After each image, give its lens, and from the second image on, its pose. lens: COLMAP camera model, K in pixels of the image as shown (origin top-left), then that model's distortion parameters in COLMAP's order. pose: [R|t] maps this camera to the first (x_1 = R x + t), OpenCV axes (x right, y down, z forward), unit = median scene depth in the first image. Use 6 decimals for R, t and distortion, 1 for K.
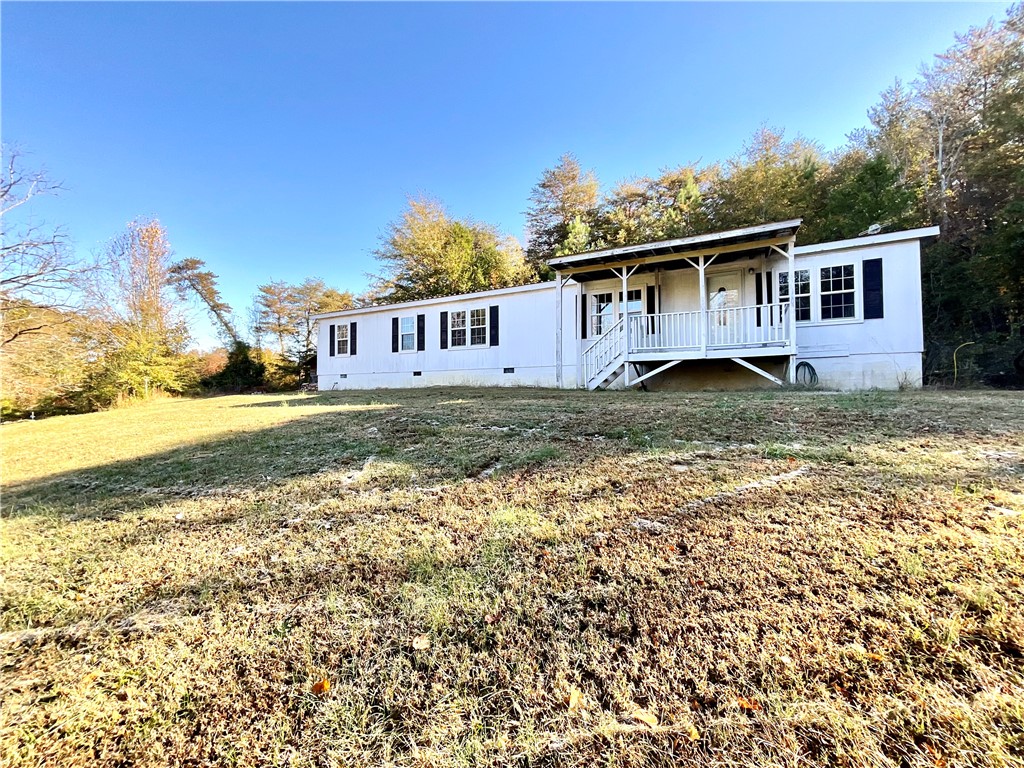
lens RADIAL K [[411.7, 0, 512.5], [0, 411.7, 384.6], [0, 0, 1]] dist [-0.000868, -0.000064]
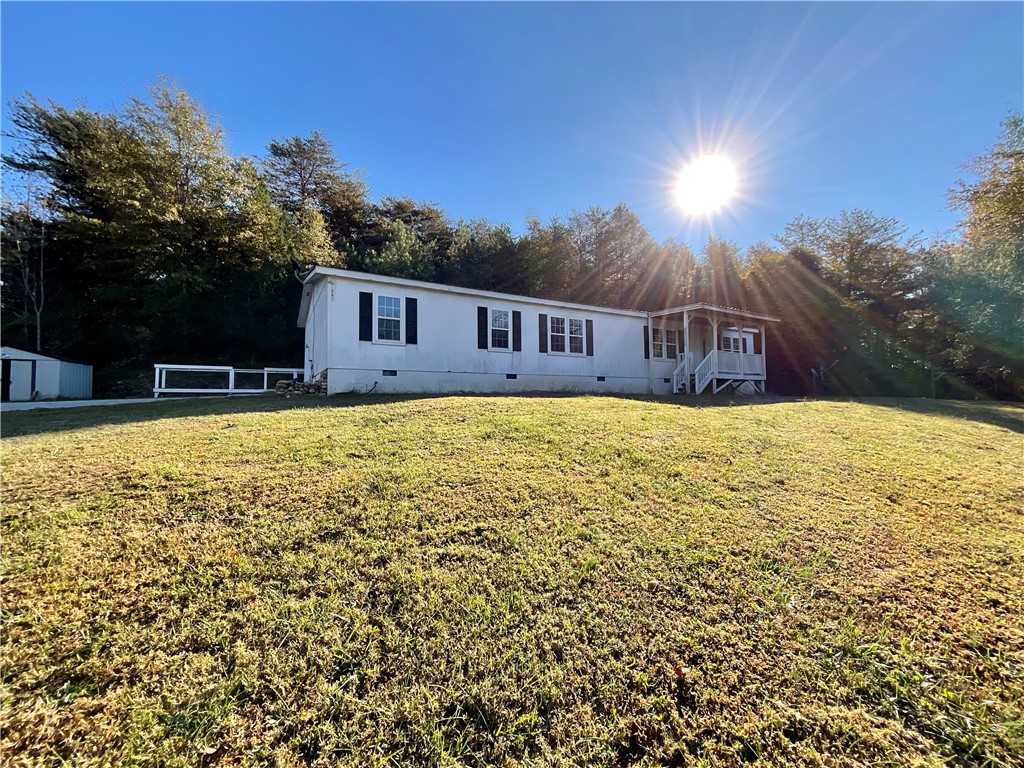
lens RADIAL K [[411.7, 0, 509.9], [0, 411.7, 379.1], [0, 0, 1]] dist [-0.000868, -0.000064]
pose [[0.528960, 0.043136, 0.847550, -0.989900], [-0.018035, 0.999053, -0.039591, 0.014351], [-0.848455, 0.005656, 0.529237, 0.538679]]
